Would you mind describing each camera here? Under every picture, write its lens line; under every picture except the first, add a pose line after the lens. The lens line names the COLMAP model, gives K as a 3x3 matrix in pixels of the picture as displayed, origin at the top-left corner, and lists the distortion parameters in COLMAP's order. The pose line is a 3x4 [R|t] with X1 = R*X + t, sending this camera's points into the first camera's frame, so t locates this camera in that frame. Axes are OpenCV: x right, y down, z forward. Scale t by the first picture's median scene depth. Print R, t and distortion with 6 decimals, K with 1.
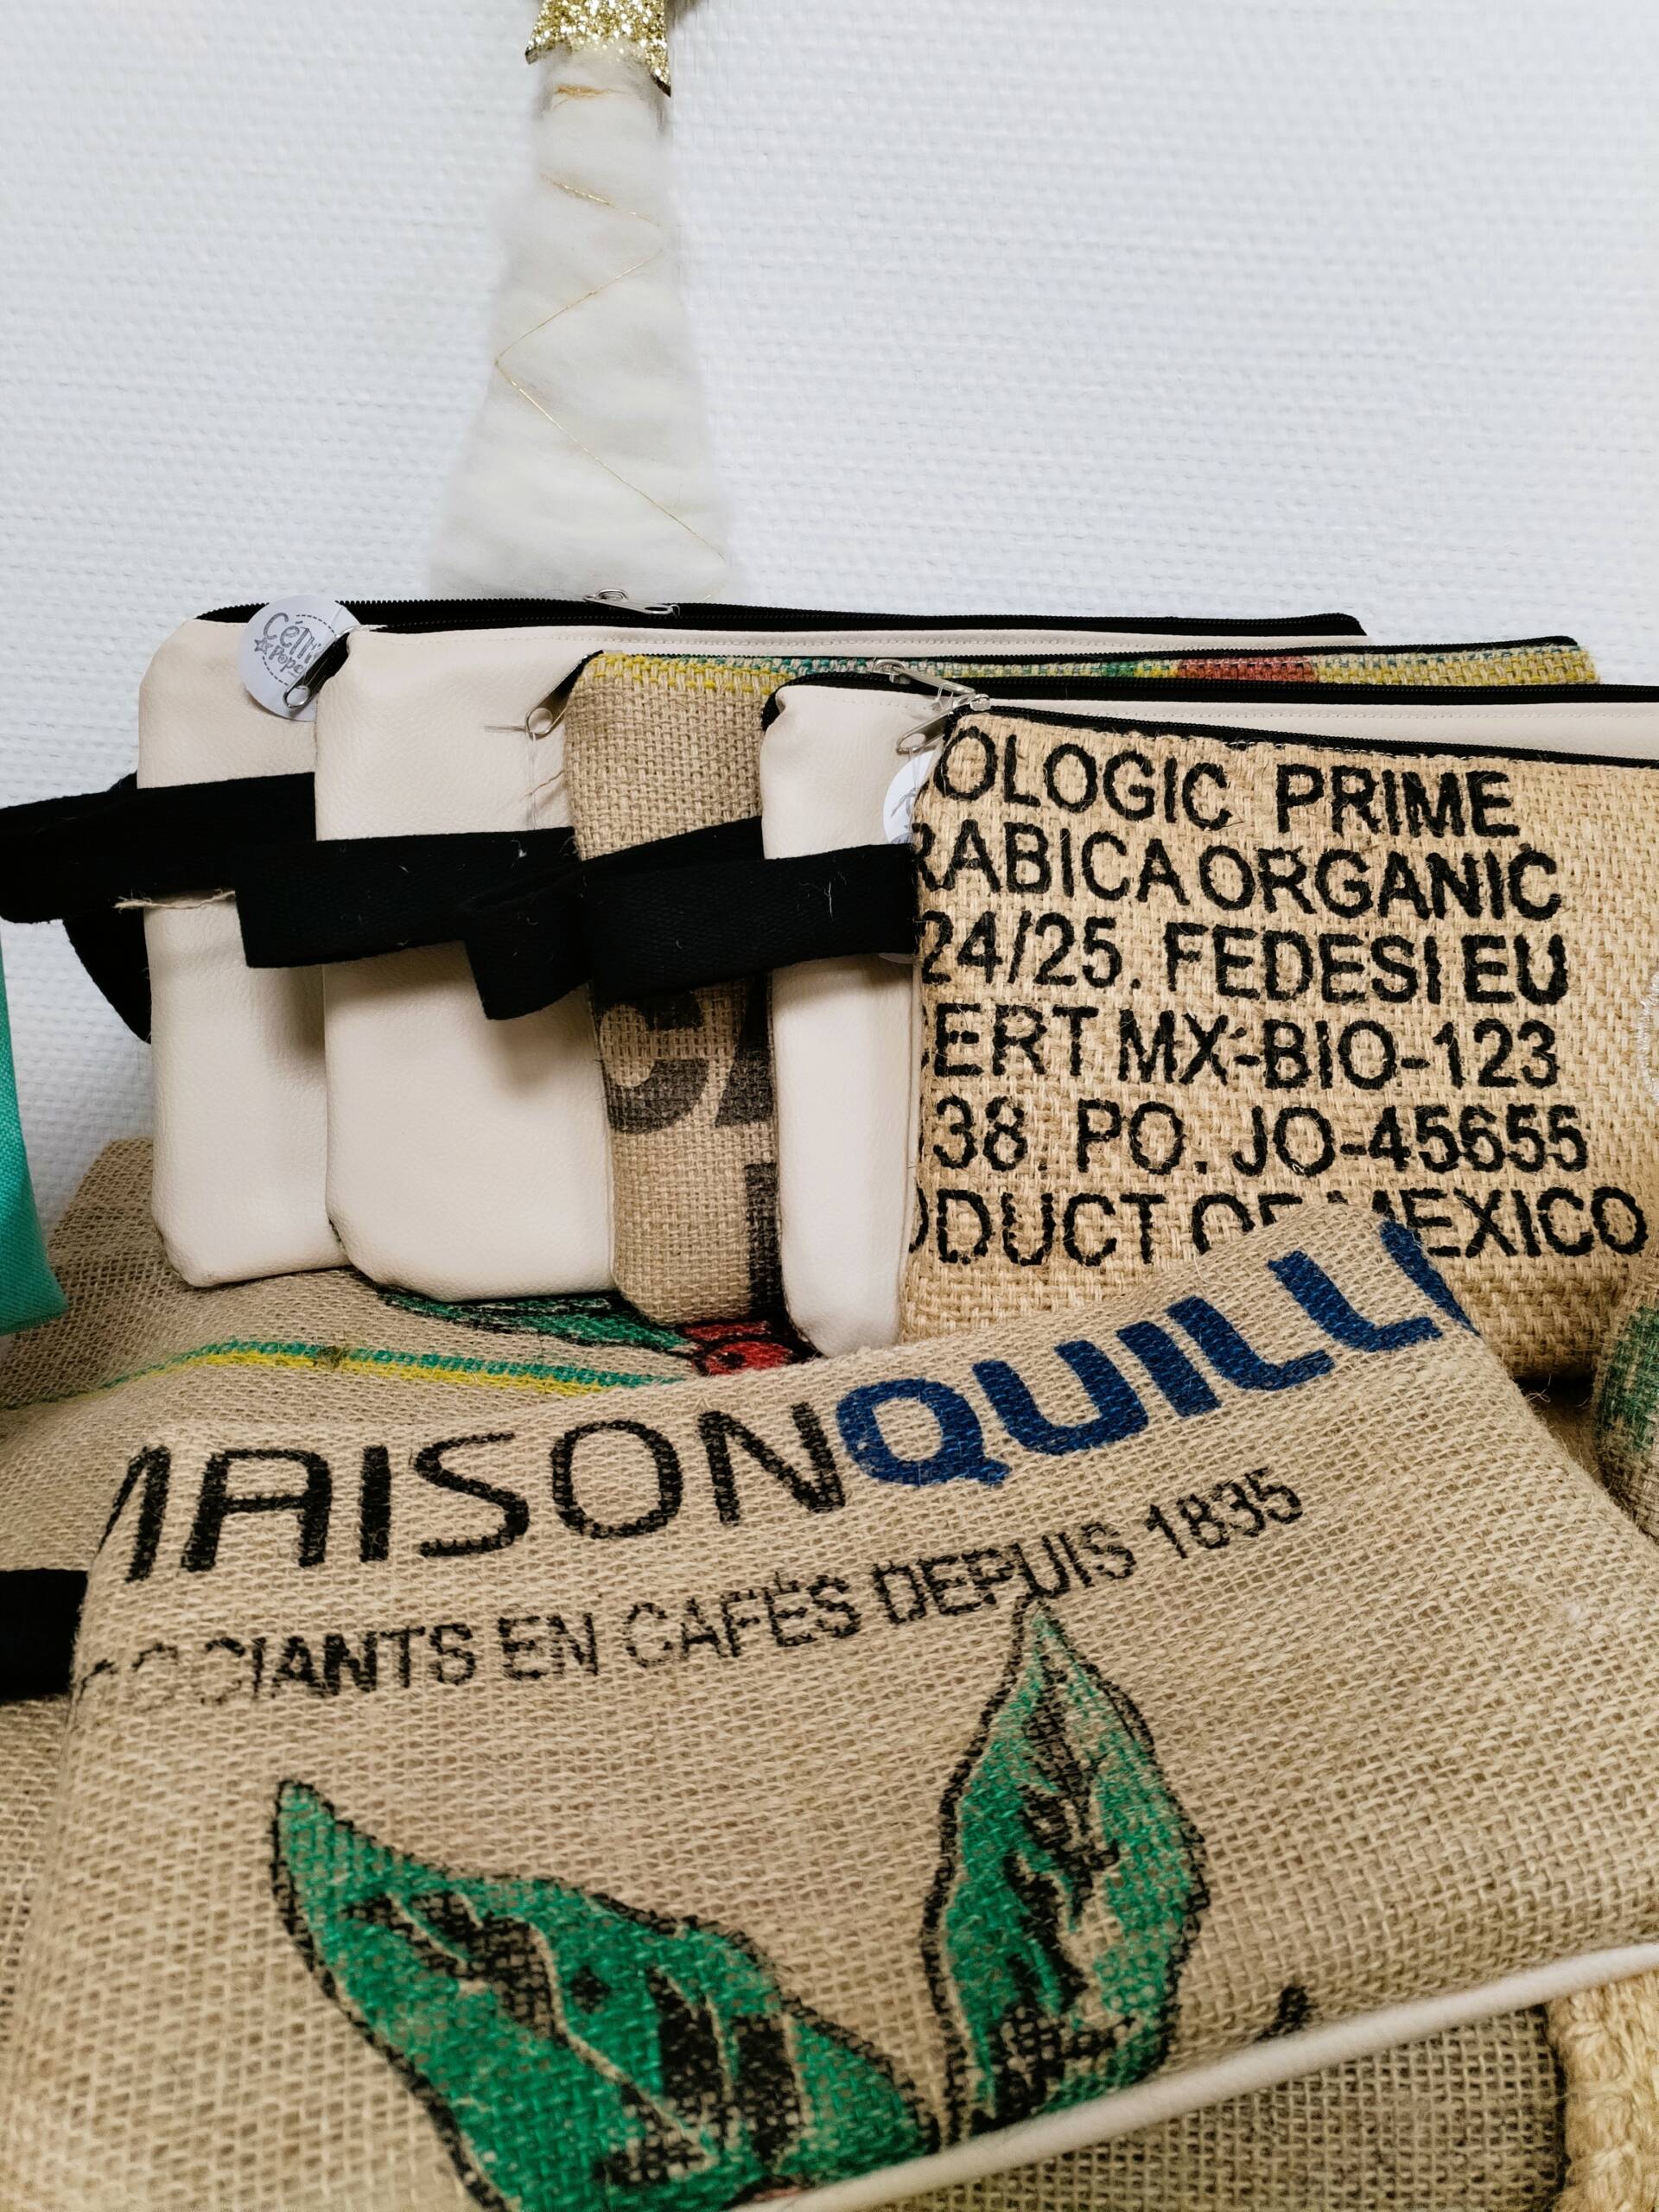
lens RADIAL K [[1671.3, 0, 829.5], [0, 1671.3, 1106.0], [0, 0, 1]] dist [-0.005925, 0.015859]
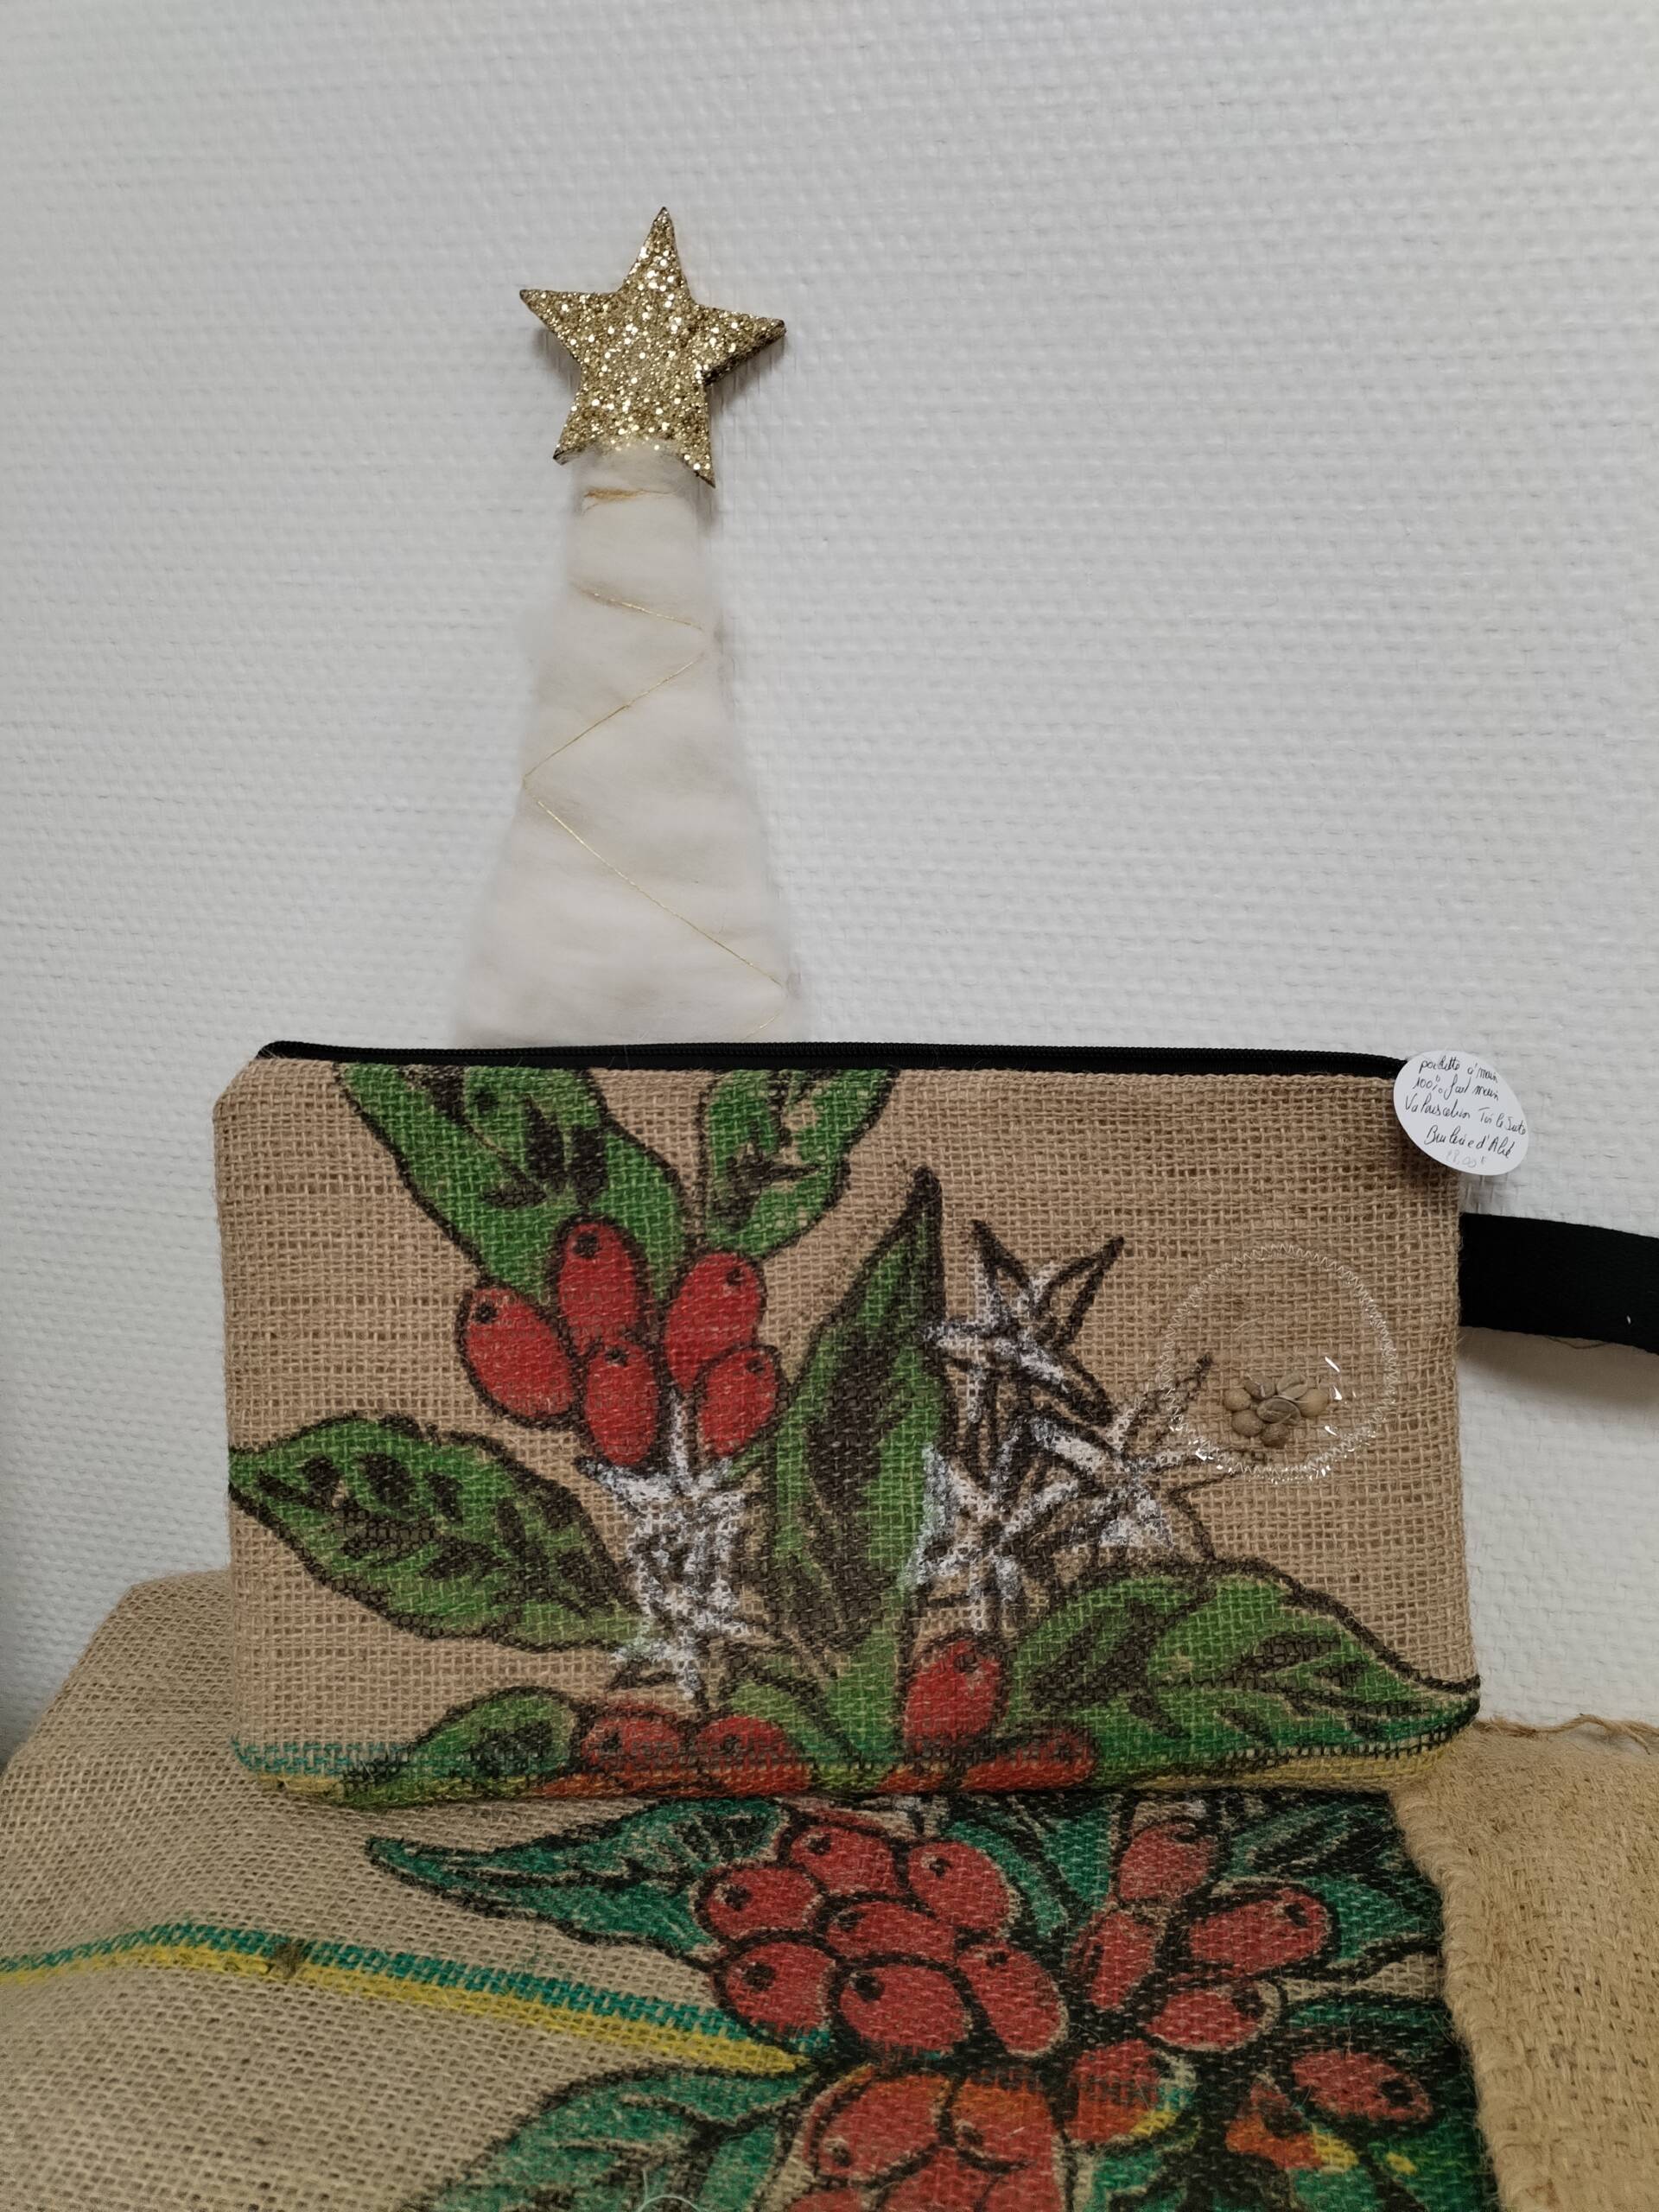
lens RADIAL K [[1671.3, 0, 829.5], [0, 1671.3, 1106.0], [0, 0, 1]] dist [-0.005925, 0.015859]
pose [[0.990401, -0.003159, -0.138189, 0.083932], [-0.008845, 0.996241, -0.086169, -0.188900], [0.137941, 0.086564, 0.986650, 0.145932]]
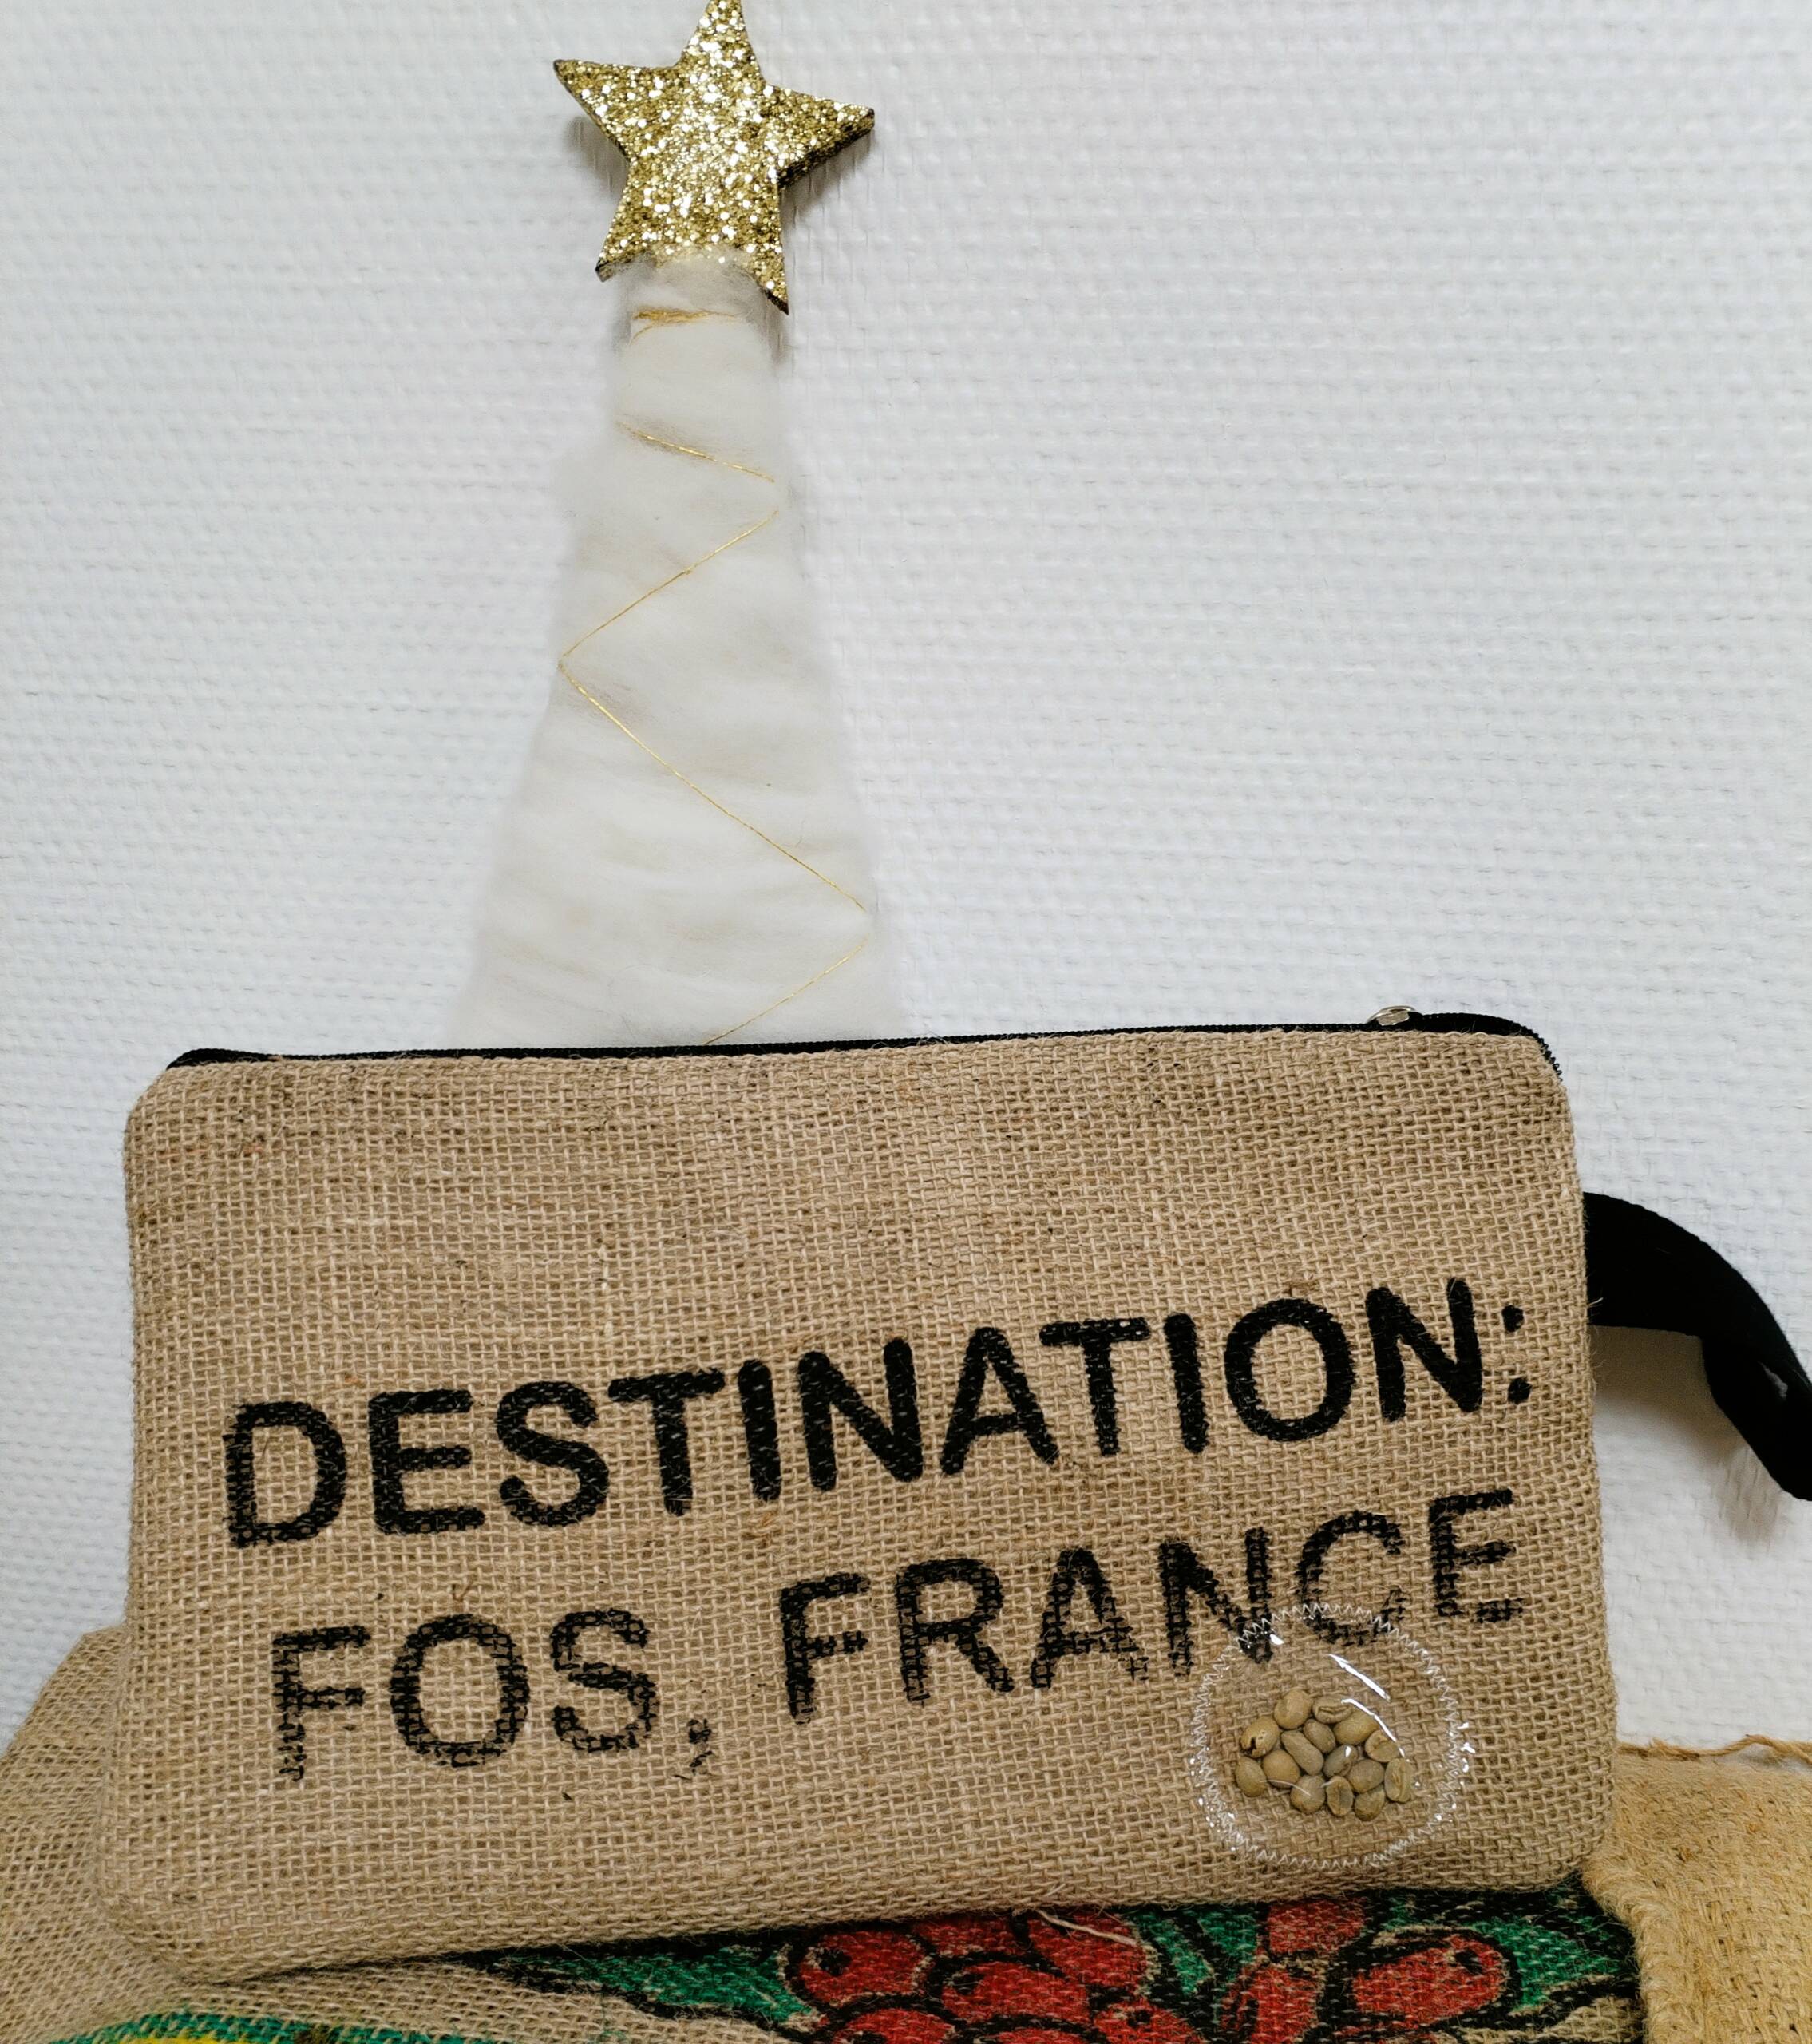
lens RADIAL K [[1831.7, 0, 896.6], [0, 1831.7, 1207.0], [0, 0, 1]] dist [-0.009572, 0.017986]
pose [[0.997225, -0.005220, -0.074259, 0.012062], [0.001250, 0.998572, -0.053414, -0.150736], [0.074432, 0.053173, 0.995807, 0.193202]]
